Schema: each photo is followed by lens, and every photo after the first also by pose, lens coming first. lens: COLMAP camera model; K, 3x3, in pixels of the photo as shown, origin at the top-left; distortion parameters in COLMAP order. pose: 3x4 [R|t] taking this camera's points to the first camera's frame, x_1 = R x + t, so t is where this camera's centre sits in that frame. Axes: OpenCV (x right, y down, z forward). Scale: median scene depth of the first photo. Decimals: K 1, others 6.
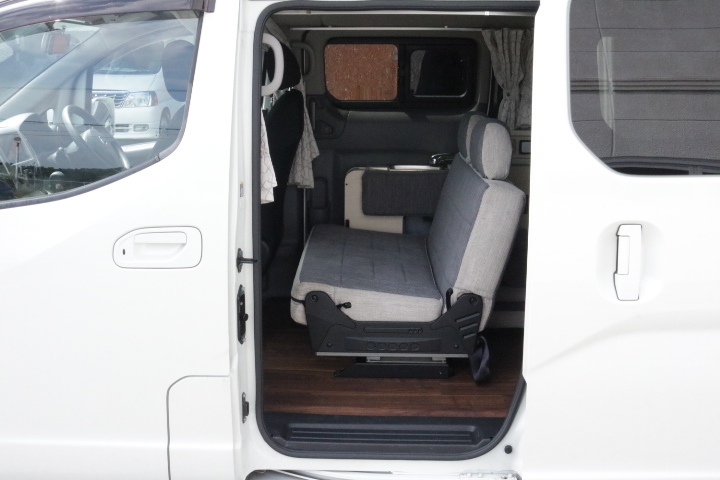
lens RADIAL K [[879.4, 0, 360.3], [0, 879.4, 238.7], [0, 0, 1]] dist [0.032697, 0.000000]
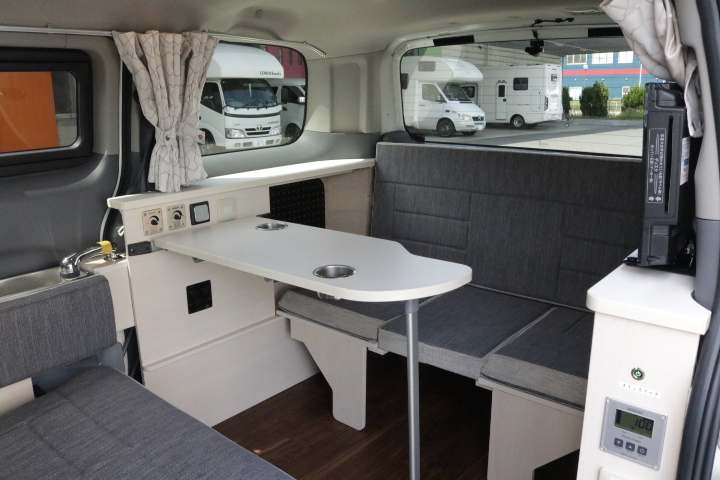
lens RADIAL K [[600.3, 0, 361.4], [0, 600.3, 246.0], [0, 0, 1]] dist [-0.101269, 0.018163]
pose [[0.649555, -0.219238, 0.728020, -0.065754], [0.175939, 0.974877, 0.136600, -0.120337], [-0.739678, 0.039358, 0.671809, 0.609078]]
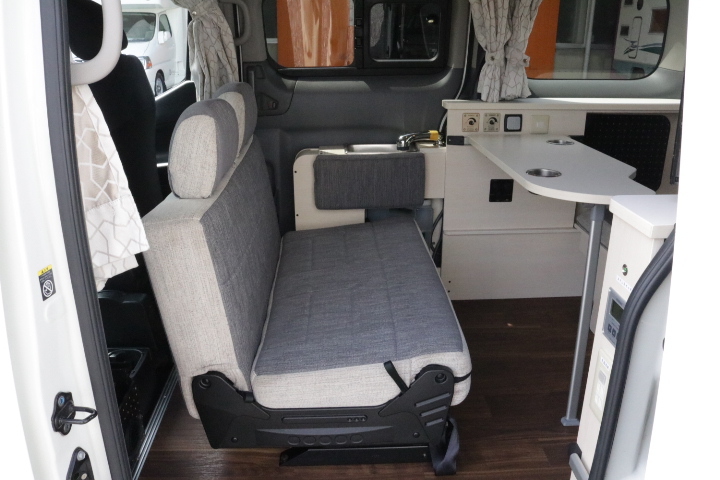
lens RADIAL K [[600.3, 0, 358.8], [0, 600.3, 236.0], [0, 0, 1]] dist [-0.101269, 0.018163]
pose [[0.998582, -0.033361, 0.041478, 0.018697], [0.027159, 0.989496, 0.141987, -0.082628], [-0.045779, -0.140659, 0.988999, 0.445115]]
